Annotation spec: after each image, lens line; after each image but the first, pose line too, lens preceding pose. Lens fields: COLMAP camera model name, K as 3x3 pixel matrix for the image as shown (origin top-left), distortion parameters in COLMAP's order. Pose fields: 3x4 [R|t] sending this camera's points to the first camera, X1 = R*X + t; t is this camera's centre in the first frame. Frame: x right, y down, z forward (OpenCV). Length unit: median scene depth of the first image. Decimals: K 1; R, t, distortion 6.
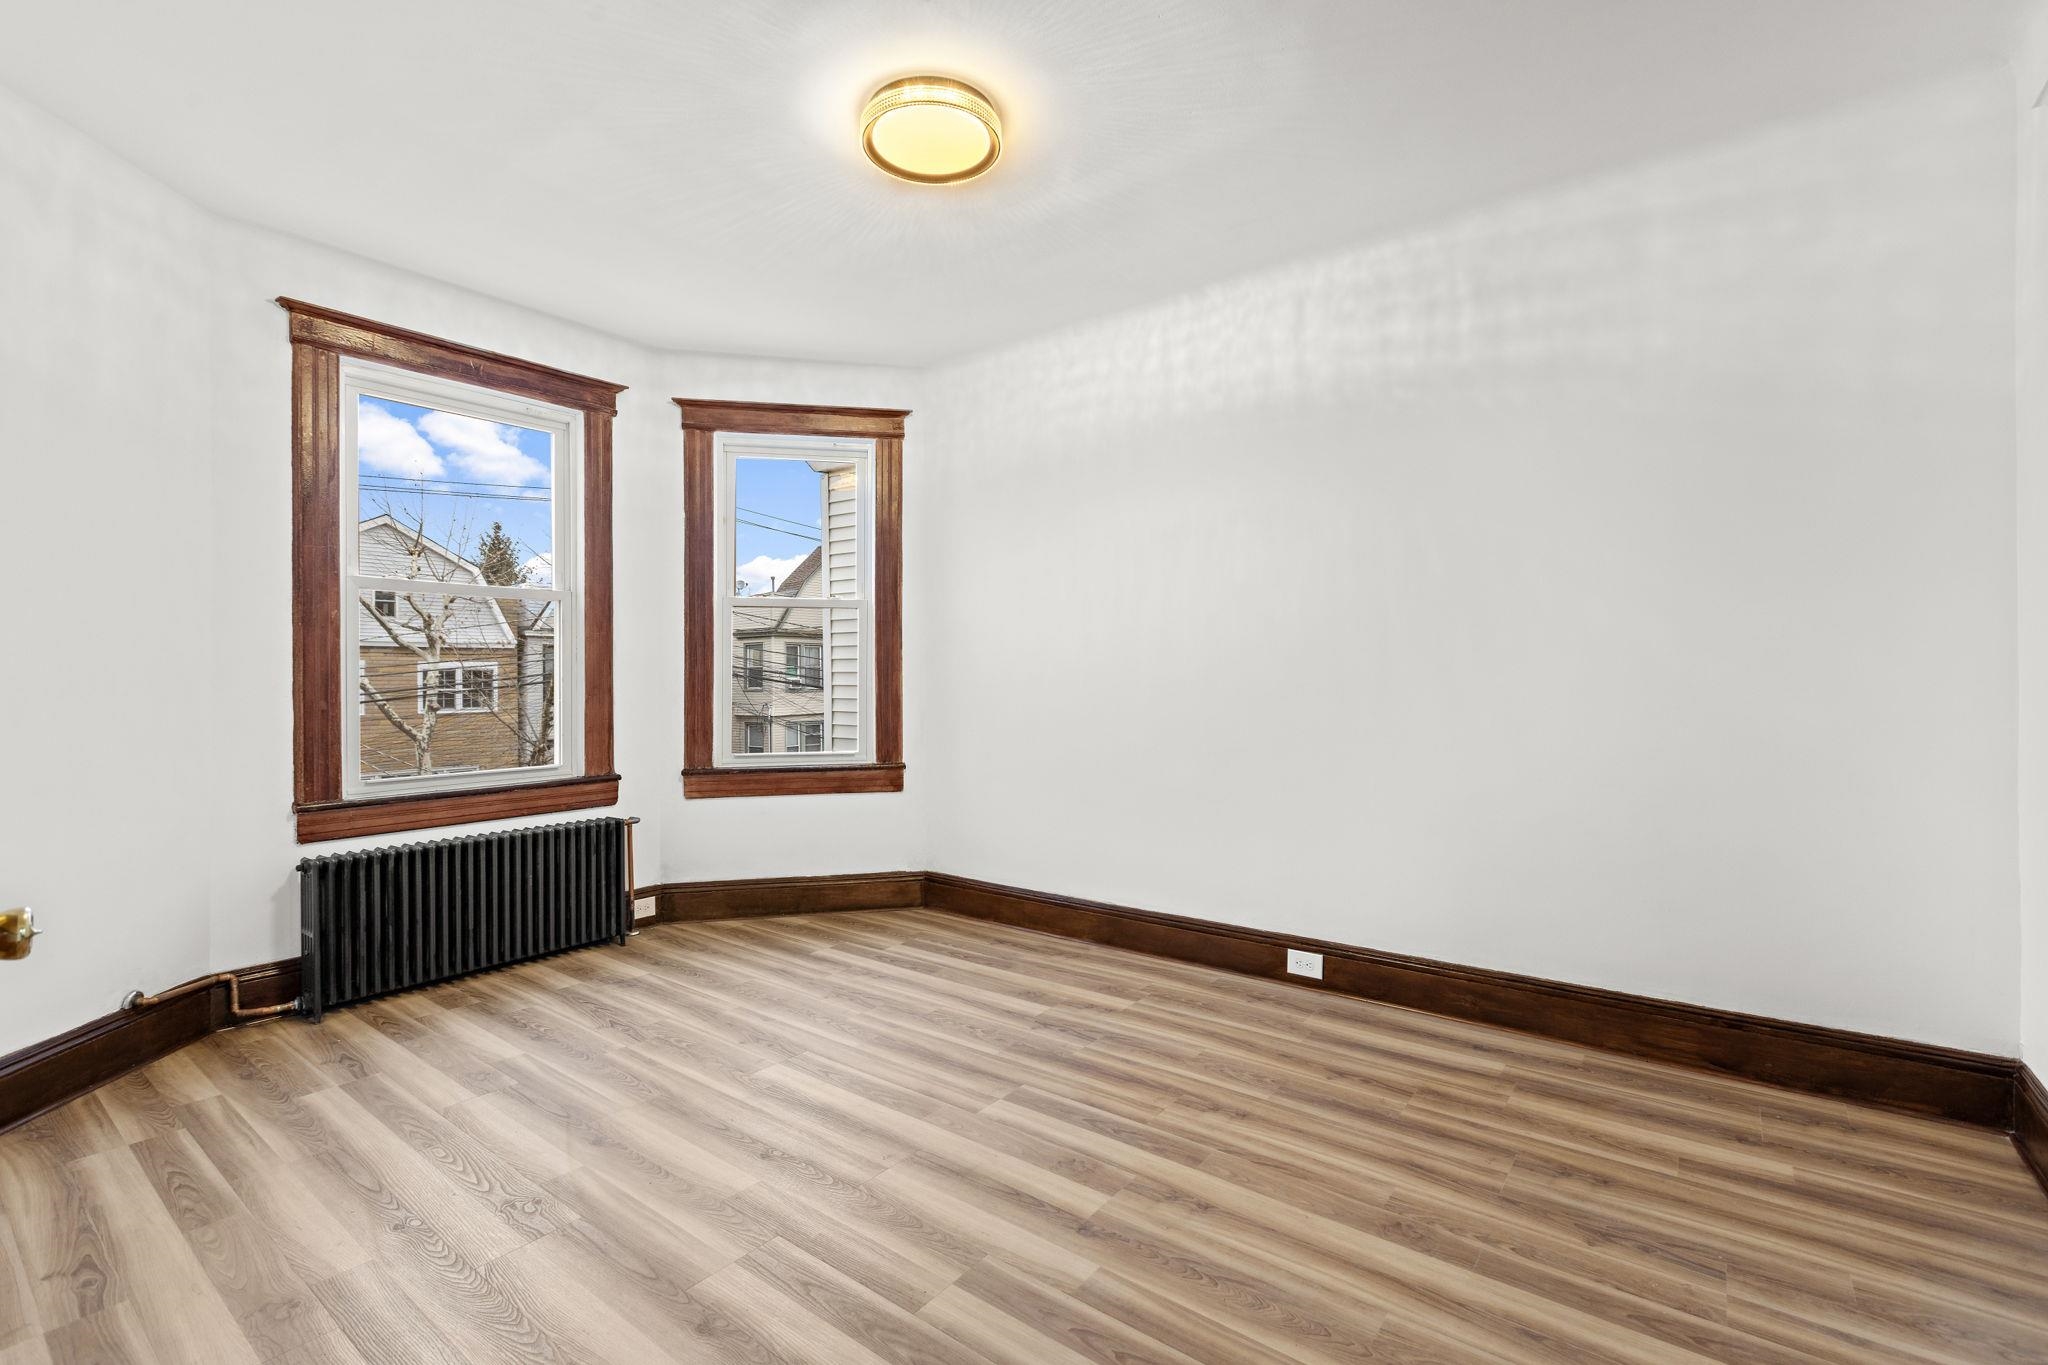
lens RADIAL K [[911.6, 0, 1021.2], [0, 911.6, 677.2], [0, 0, 1]] dist [-0.002698, -0.000956]
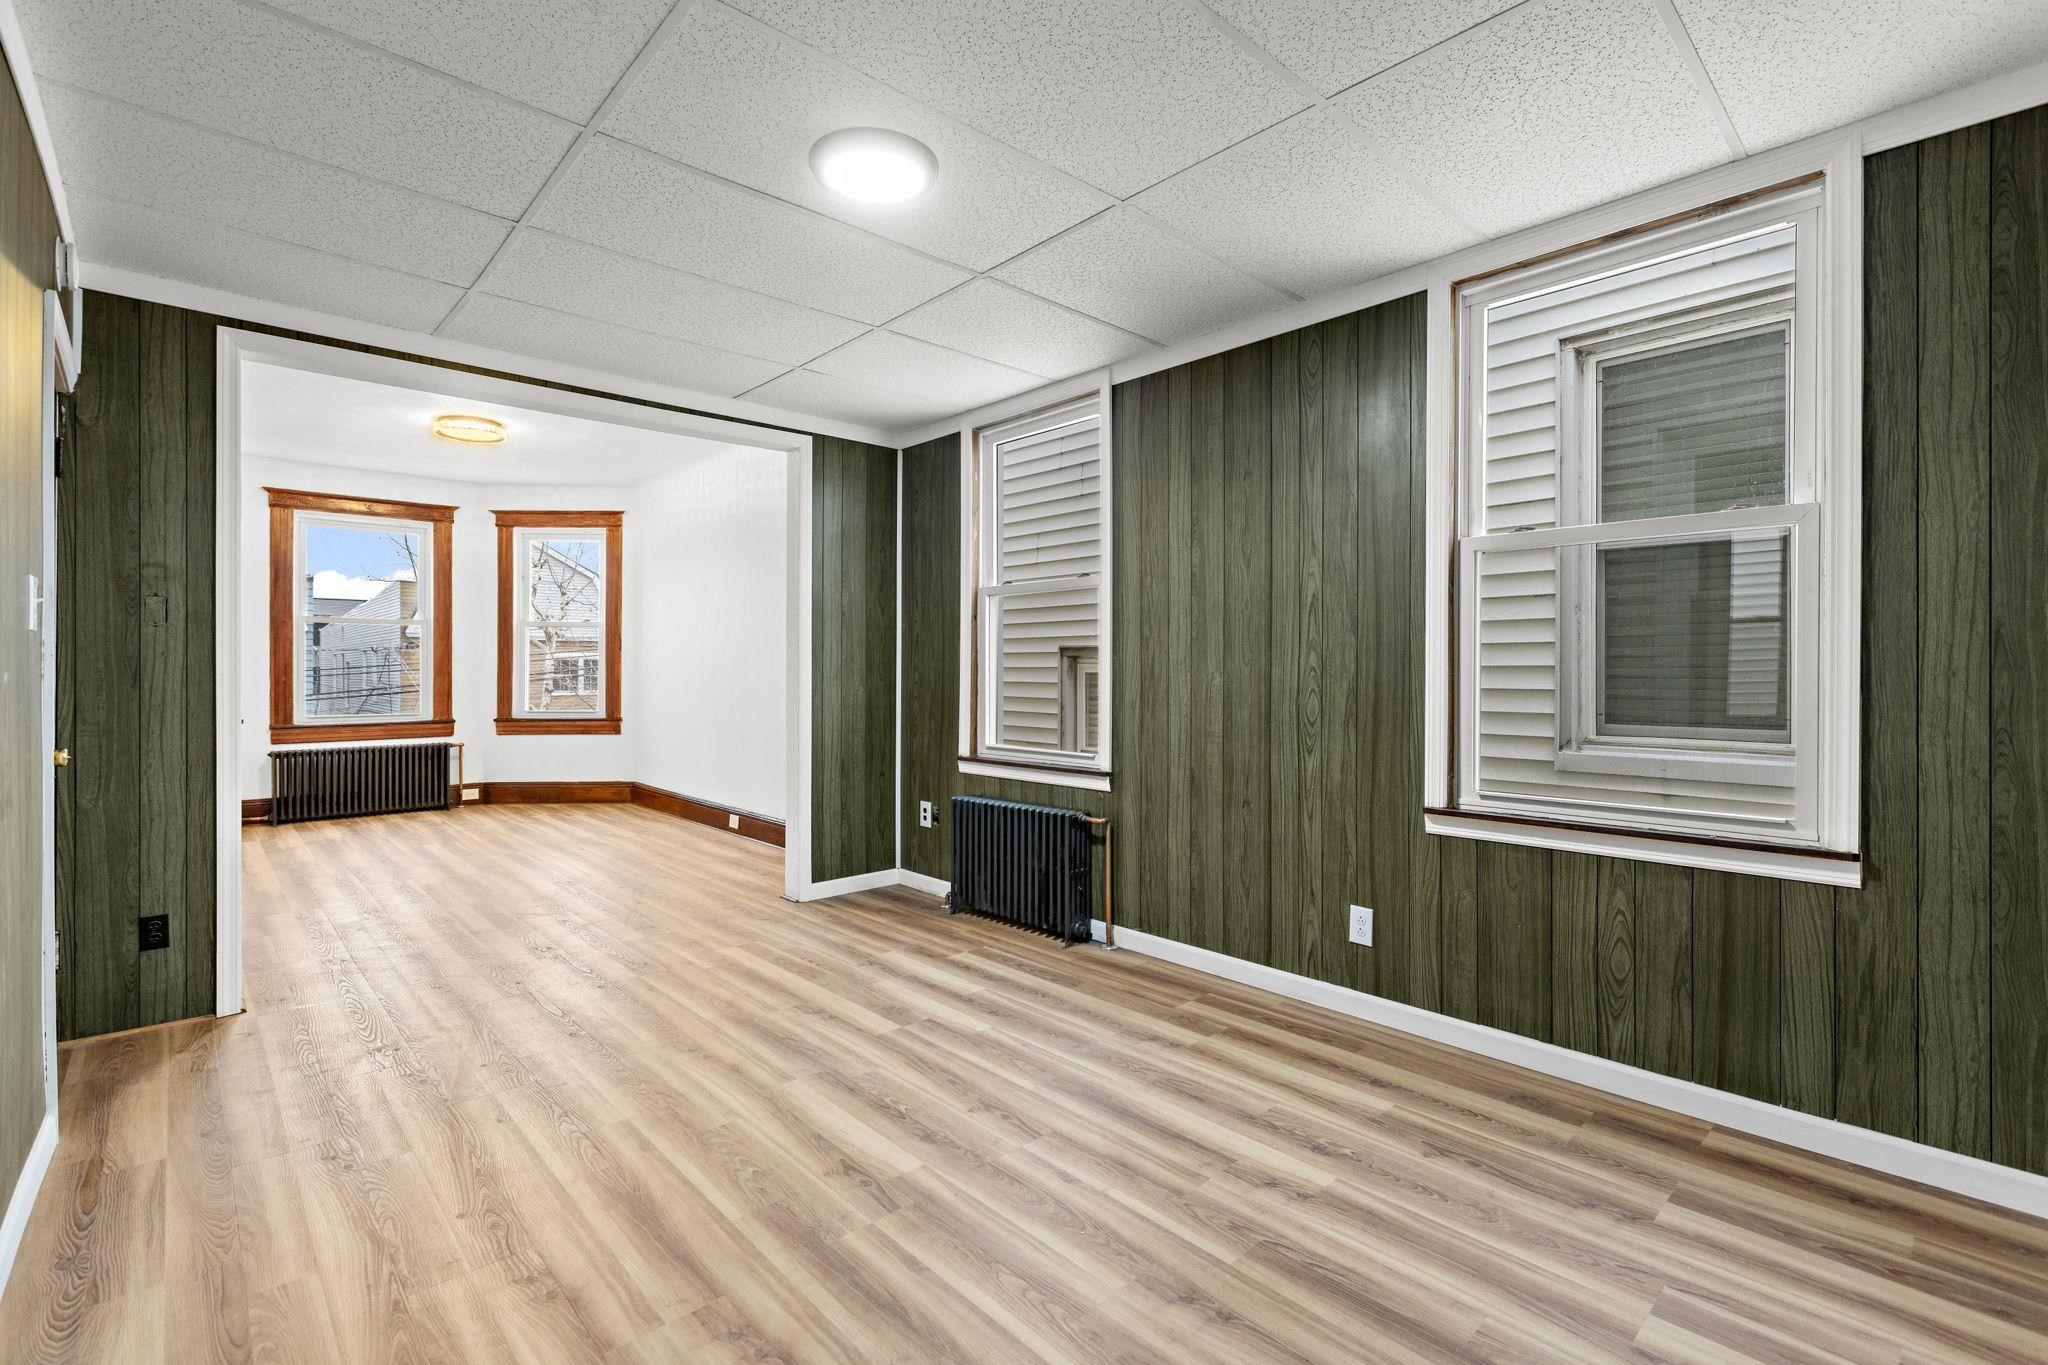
lens RADIAL K [[911.6, 0, 1029.7], [0, 911.6, 678.8], [0, 0, 1]] dist [-0.002698, -0.000956]
pose [[0.987627, 0.008524, -0.156587, 0.944674], [-0.006611, 0.999897, 0.012738, -0.006085], [0.156679, -0.011545, 0.987582, -0.599318]]
